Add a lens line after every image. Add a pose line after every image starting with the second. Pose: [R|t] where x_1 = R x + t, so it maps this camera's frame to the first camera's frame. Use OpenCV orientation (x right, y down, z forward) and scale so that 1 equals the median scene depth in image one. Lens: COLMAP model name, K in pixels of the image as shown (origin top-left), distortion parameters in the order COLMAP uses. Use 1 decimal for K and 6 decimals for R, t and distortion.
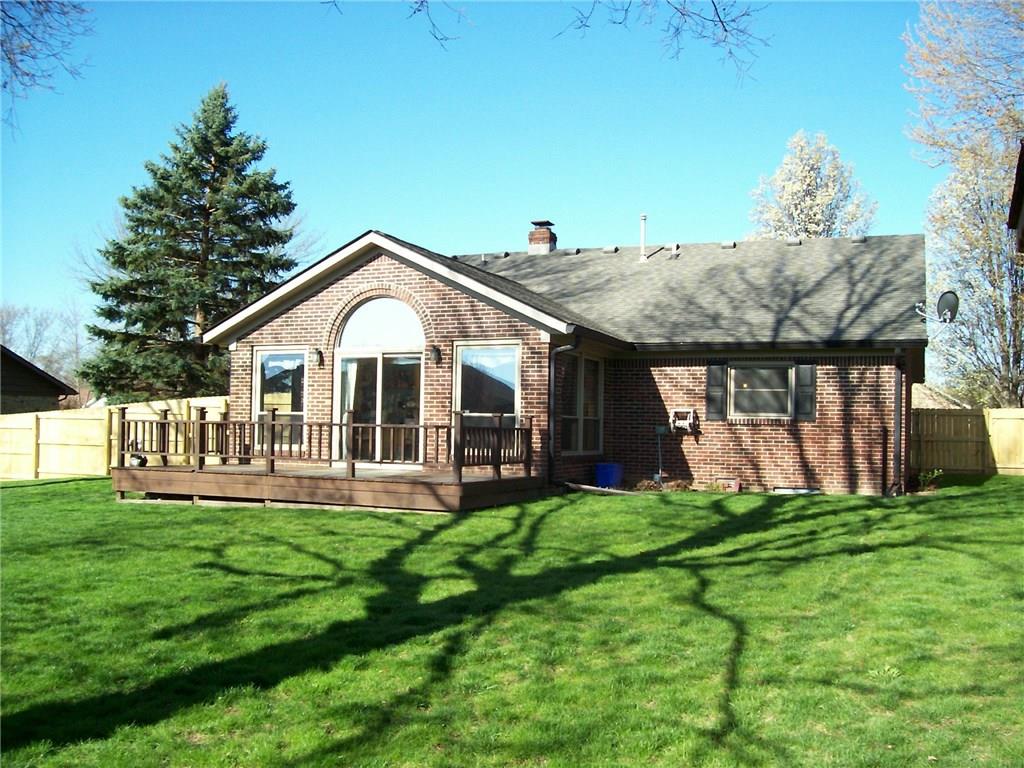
lens RADIAL K [[1028.7, 0, 513.9], [0, 1028.7, 407.6], [0, 0, 1]] dist [-0.203282, 0.169156]
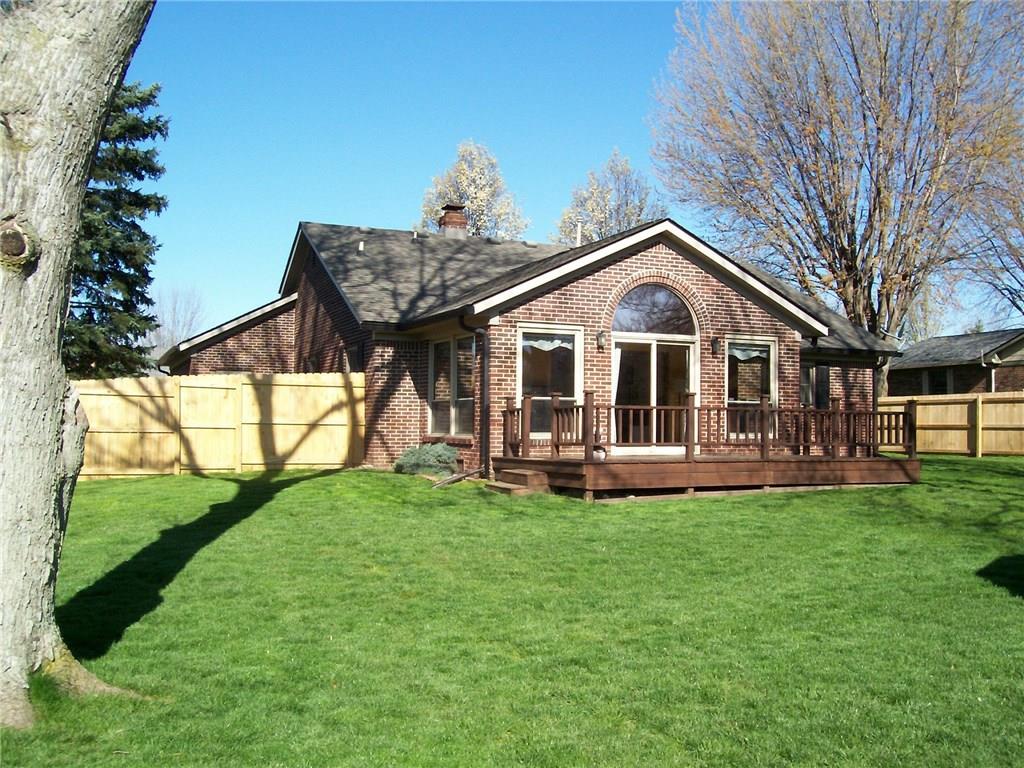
lens RADIAL K [[1028.7, 0, 513.9], [0, 1028.7, 407.6], [0, 0, 1]] dist [-0.203282, 0.169156]
pose [[0.688633, 0.004091, 0.725098, -0.956690], [-0.014313, 0.999866, 0.007951, 0.007218], [-0.724969, -0.015854, 0.688600, 0.405746]]
